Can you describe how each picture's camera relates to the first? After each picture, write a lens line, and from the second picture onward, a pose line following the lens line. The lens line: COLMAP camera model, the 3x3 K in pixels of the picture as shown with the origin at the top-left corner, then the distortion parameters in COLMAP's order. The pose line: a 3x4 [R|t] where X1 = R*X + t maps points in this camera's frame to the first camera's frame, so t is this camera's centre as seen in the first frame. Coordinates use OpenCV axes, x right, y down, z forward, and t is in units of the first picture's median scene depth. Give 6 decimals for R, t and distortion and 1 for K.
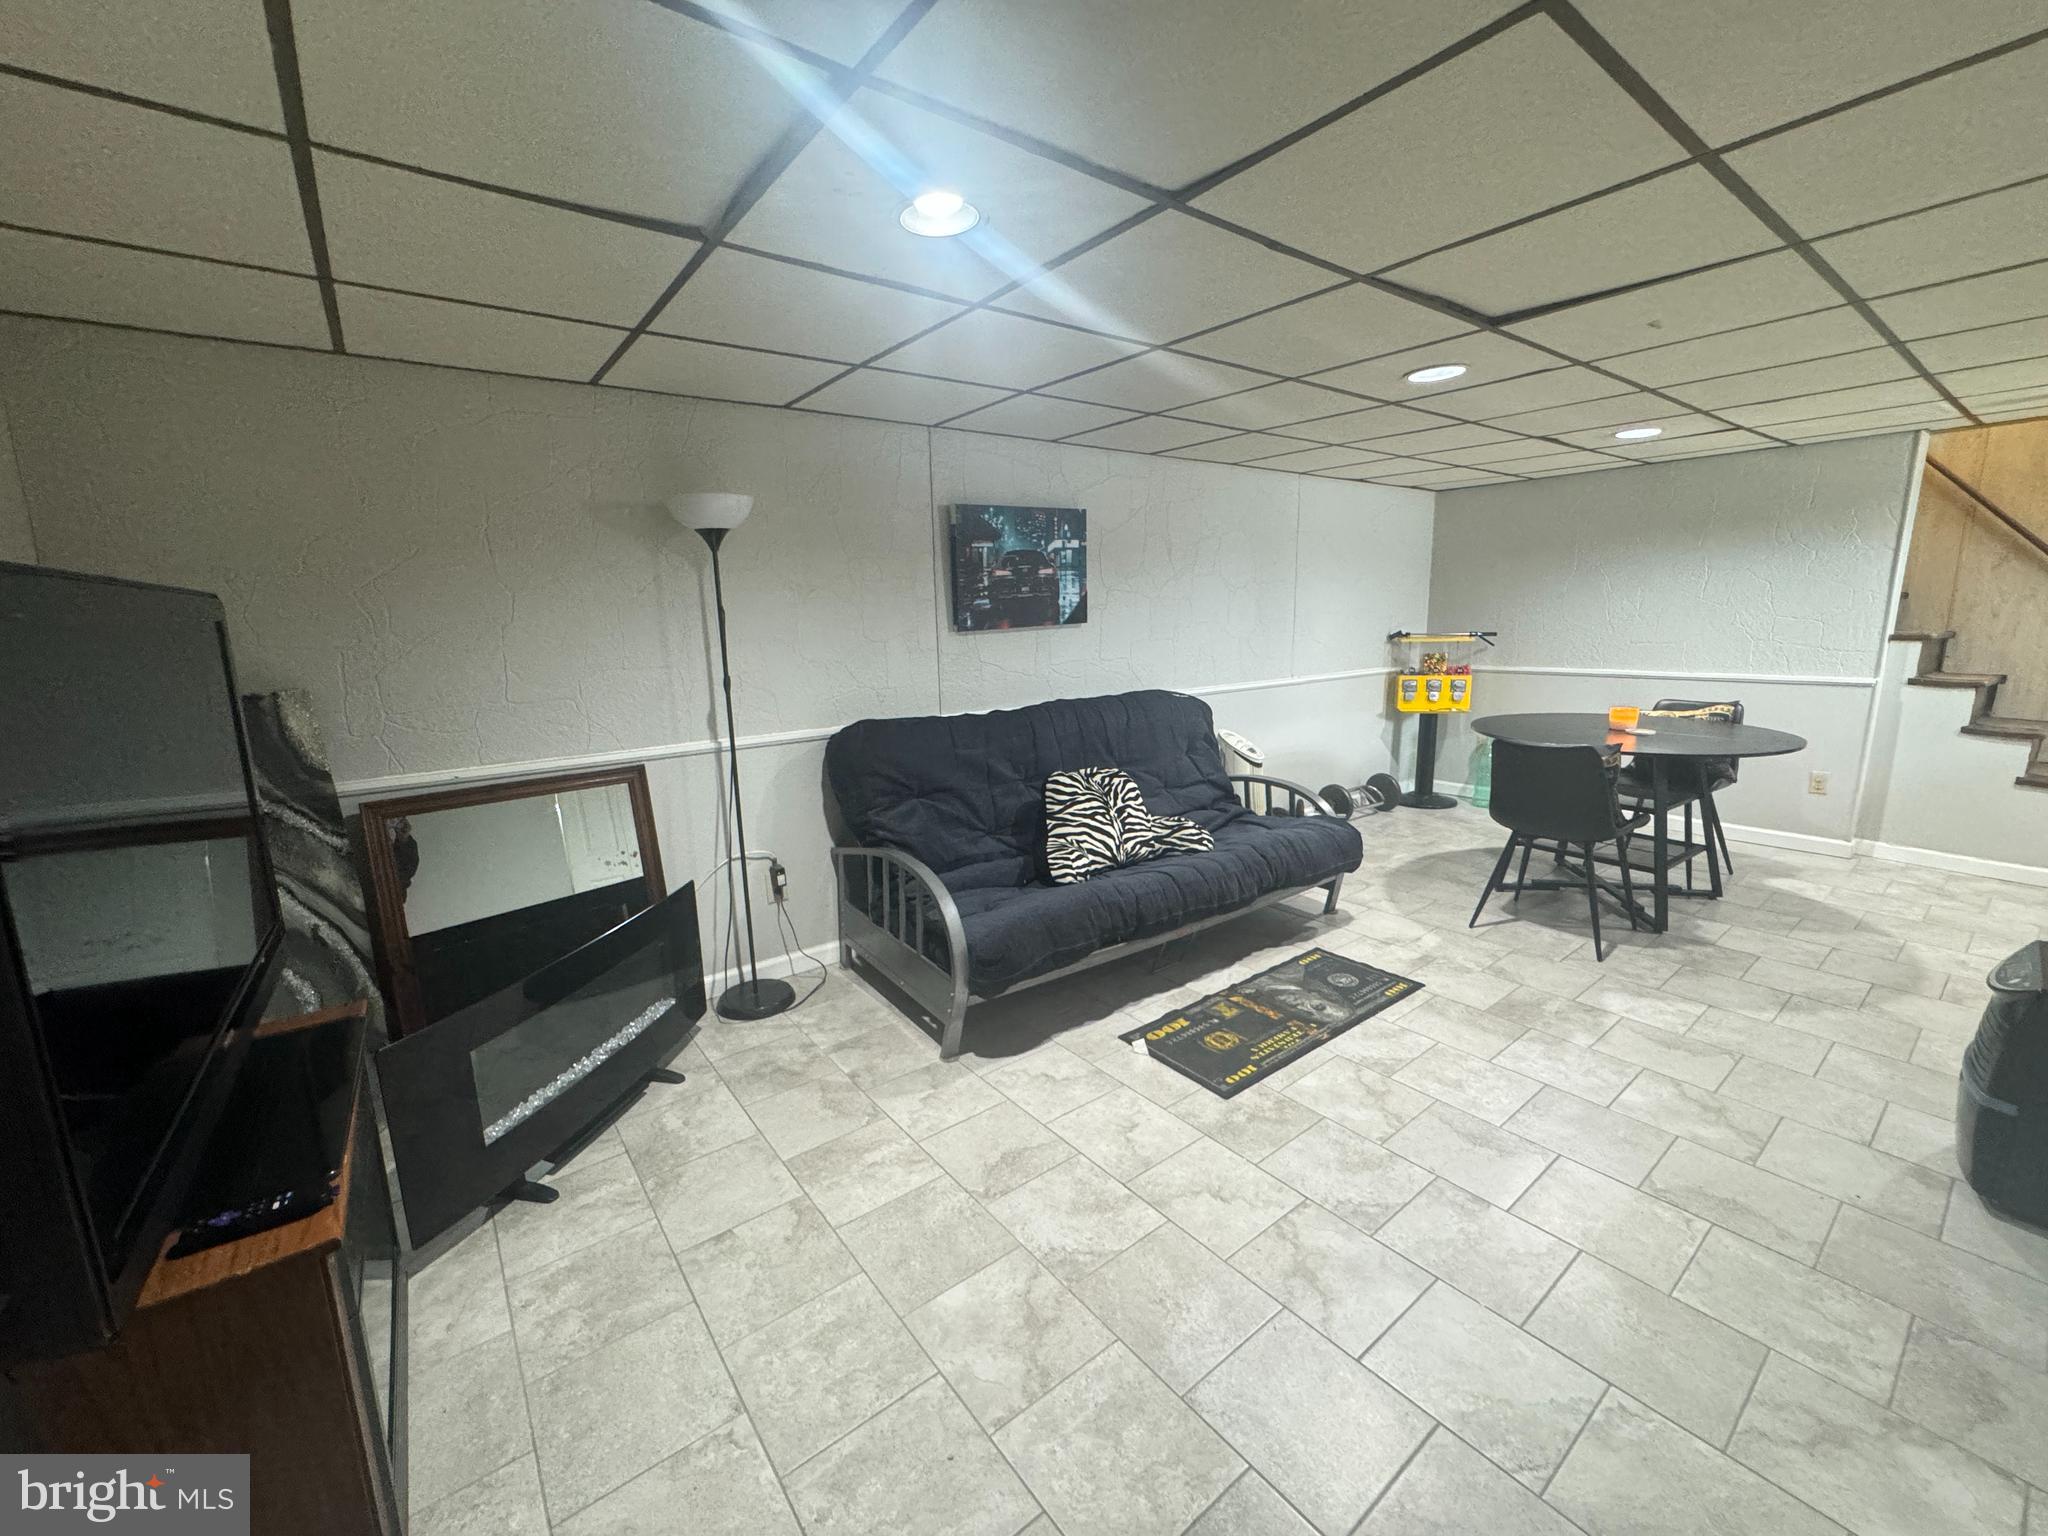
lens RADIAL K [[823.0, 0, 1025.0], [0, 823.0, 758.3], [0, 0, 1]] dist [-0.001298, 0.000412]
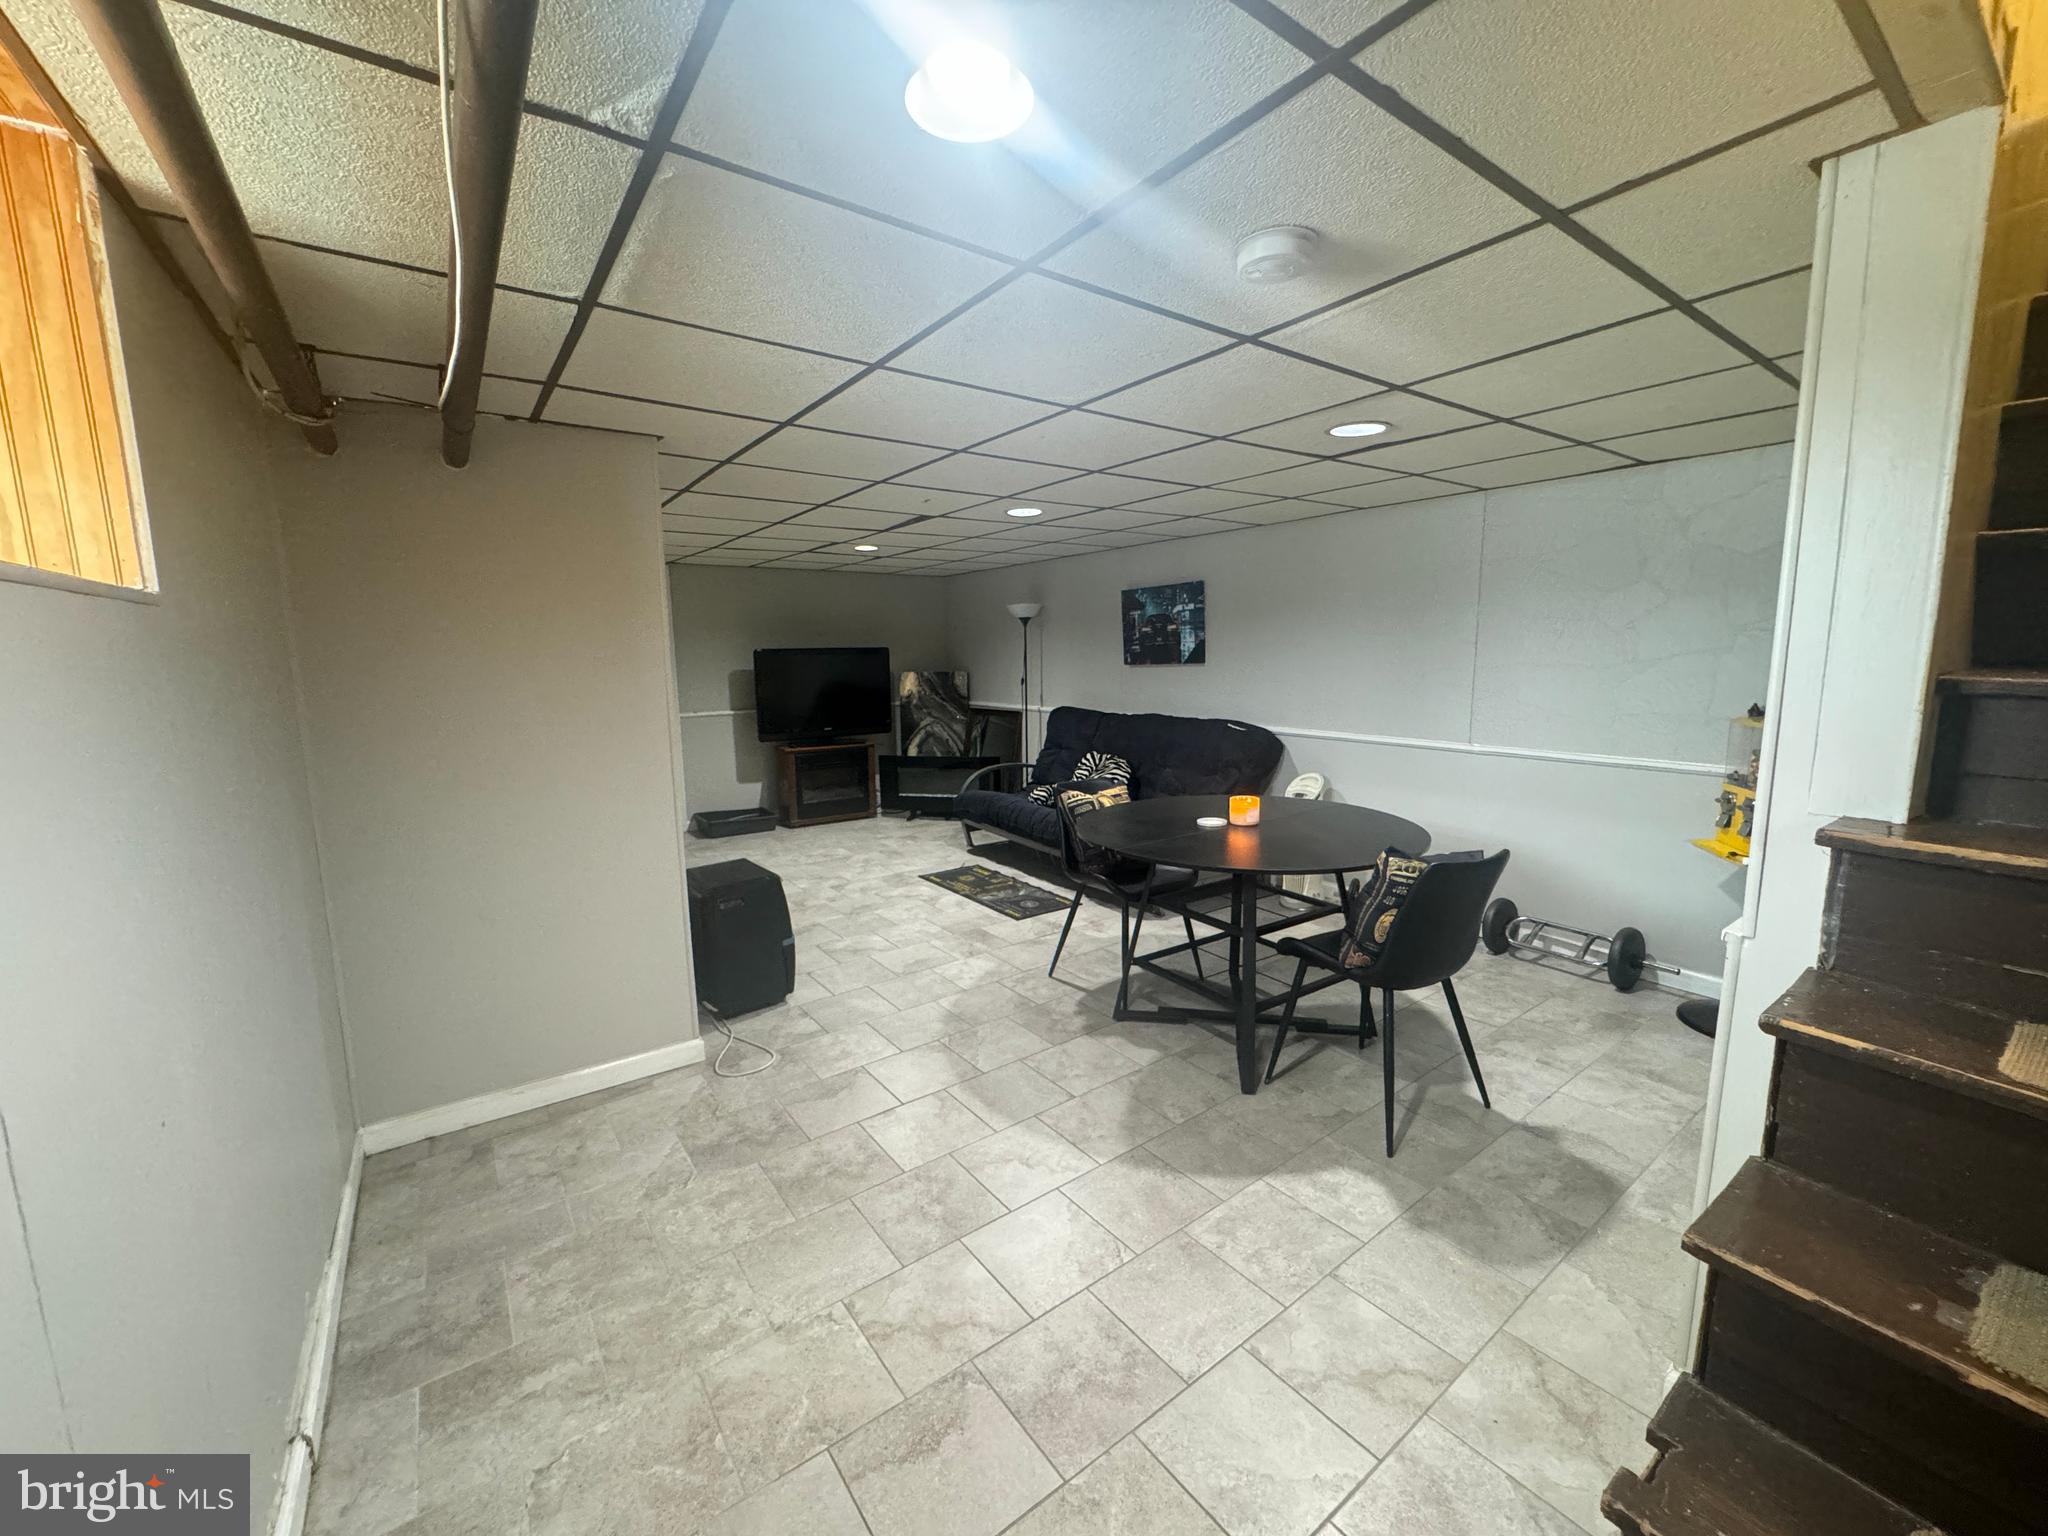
lens RADIAL K [[823.0, 0, 1029.3], [0, 823.0, 770.7], [0, 0, 1]] dist [-0.001298, 0.000412]
pose [[-0.027053, 0.162889, -0.986273, 1.816627], [-0.170487, 0.971428, 0.165113, -0.212536], [0.984988, 0.172614, 0.001491, 0.950182]]
